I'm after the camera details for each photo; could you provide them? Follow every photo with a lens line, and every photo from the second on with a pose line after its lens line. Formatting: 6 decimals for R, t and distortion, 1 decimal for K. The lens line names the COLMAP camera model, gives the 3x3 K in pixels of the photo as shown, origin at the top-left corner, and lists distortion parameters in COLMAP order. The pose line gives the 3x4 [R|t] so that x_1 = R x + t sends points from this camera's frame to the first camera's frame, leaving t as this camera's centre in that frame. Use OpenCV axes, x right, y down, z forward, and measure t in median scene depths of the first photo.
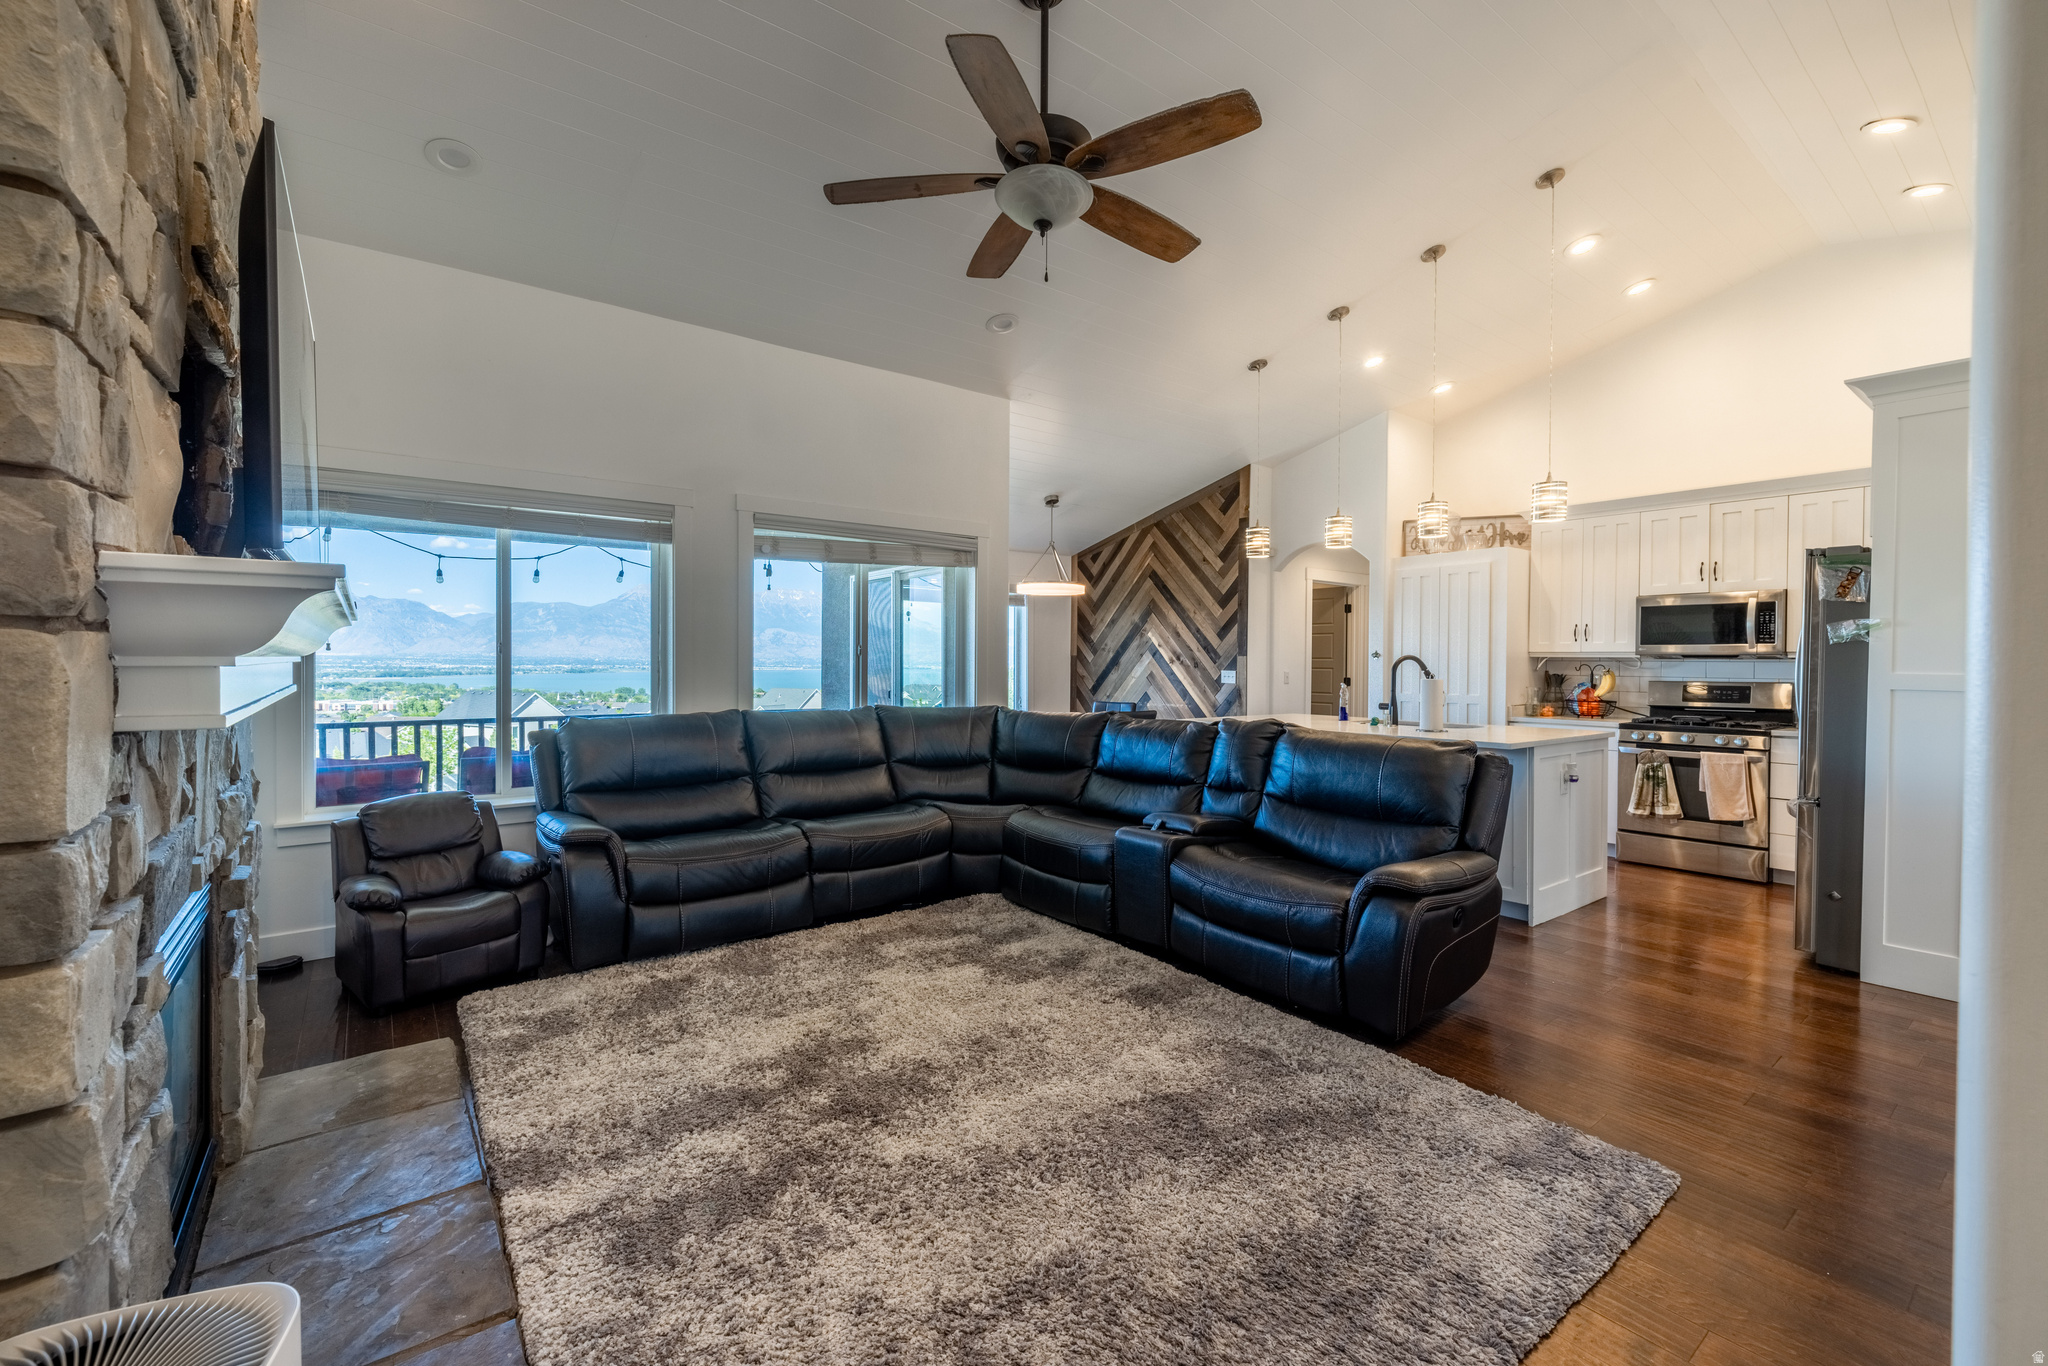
lens RADIAL K [[854.5, 0, 1020.7], [0, 854.5, 677.5], [0, 0, 1]] dist [-0.001162, 0.000664]
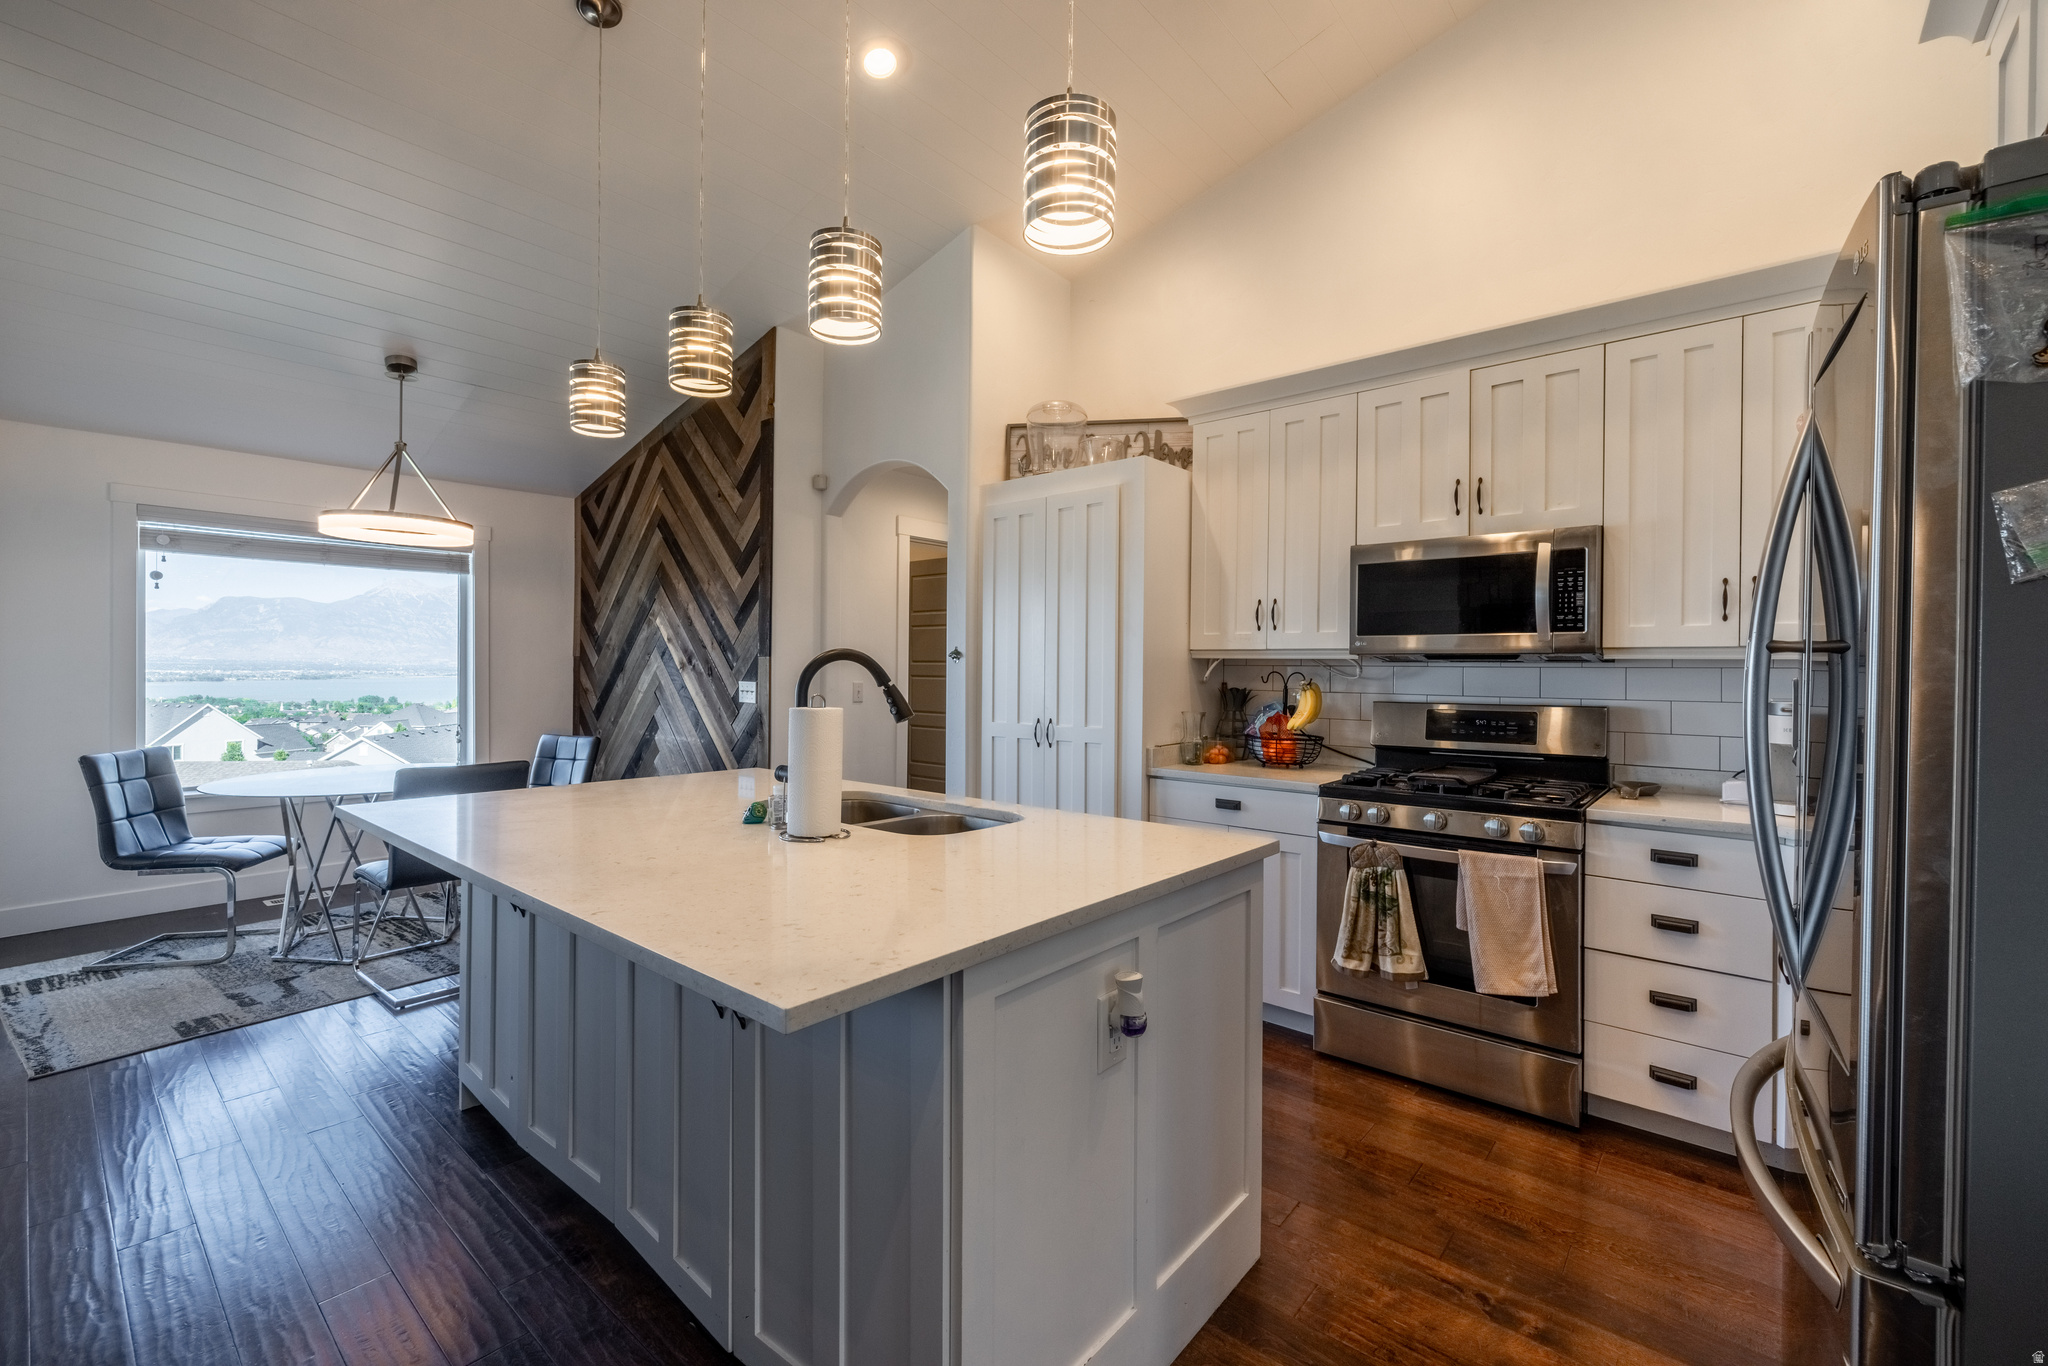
lens RADIAL K [[854.5, 0, 1025.6], [0, 854.5, 681.4], [0, 0, 1]] dist [-0.001162, 0.000664]
pose [[0.975774, -0.002282, 0.218769, 0.373664], [0.002744, 0.999995, -0.001809, -0.008259], [-0.218764, 0.002366, 0.975775, 0.481904]]
